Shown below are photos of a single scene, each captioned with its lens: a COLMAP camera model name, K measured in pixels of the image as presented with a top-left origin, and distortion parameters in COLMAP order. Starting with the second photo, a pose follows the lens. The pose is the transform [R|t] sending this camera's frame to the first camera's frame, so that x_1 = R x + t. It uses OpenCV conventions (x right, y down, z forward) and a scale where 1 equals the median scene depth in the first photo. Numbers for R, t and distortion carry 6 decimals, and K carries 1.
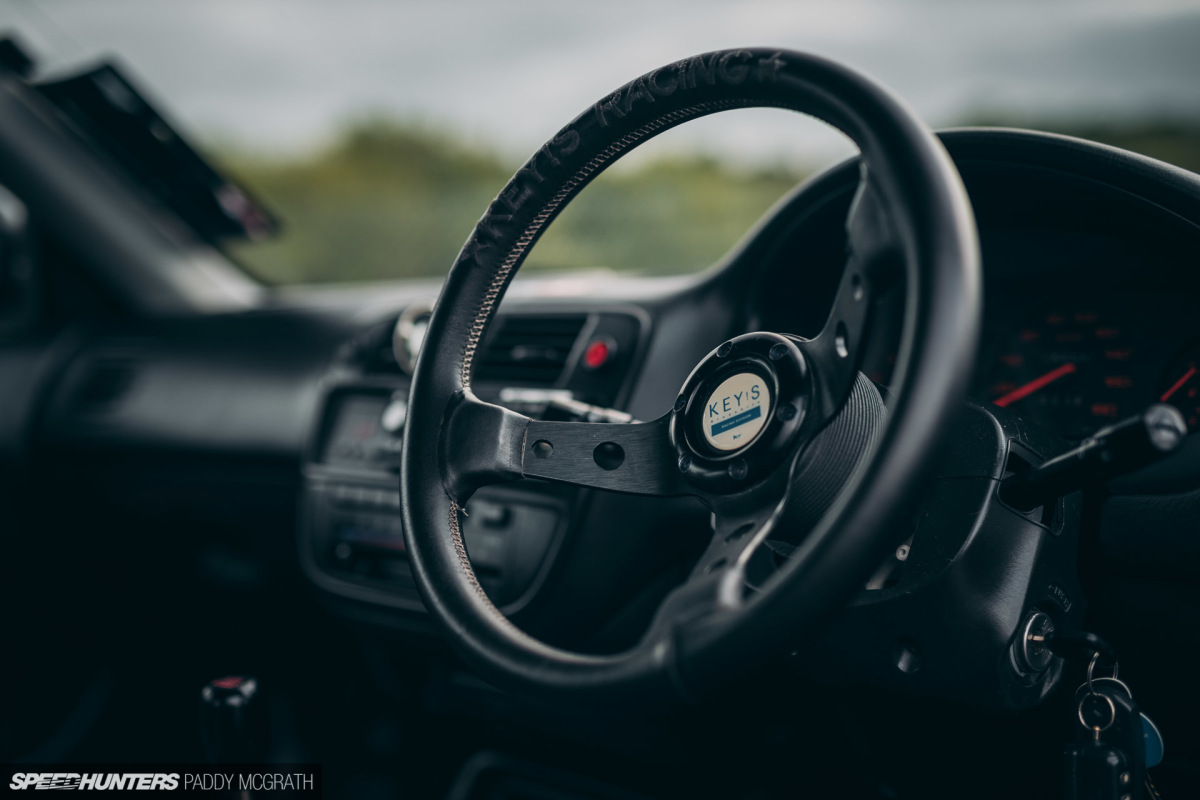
lens RADIAL K [[1723.9, 0, 600.2], [0, 1723.9, 396.9], [0, 0, 1]] dist [0.006198, 0.000000]
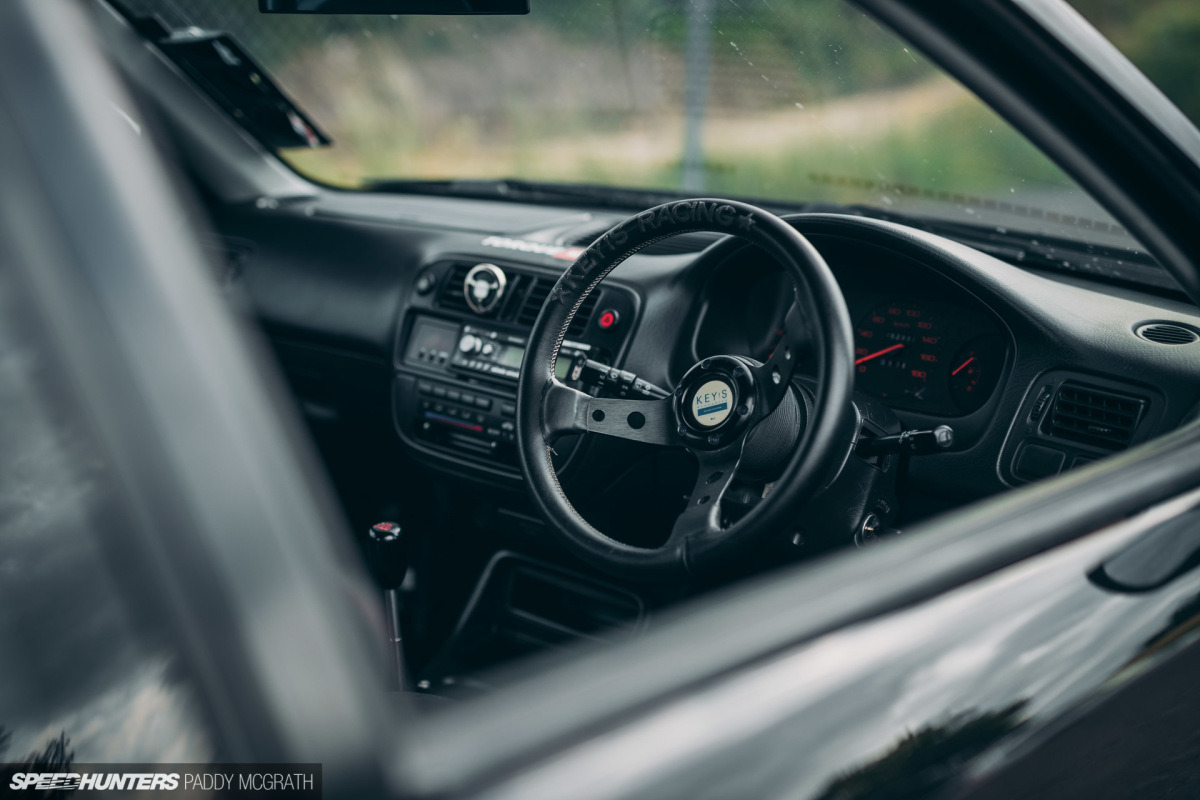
lens RADIAL K [[1723.9, 0, 599.6], [0, 1723.9, 401.2], [0, 0, 1]] dist [0.006198, 0.000000]
pose [[0.995046, 0.026173, 0.095913, -0.204016], [-0.043324, 0.982462, 0.181360, -0.306190], [-0.089484, -0.184616, 0.978728, -0.713596]]
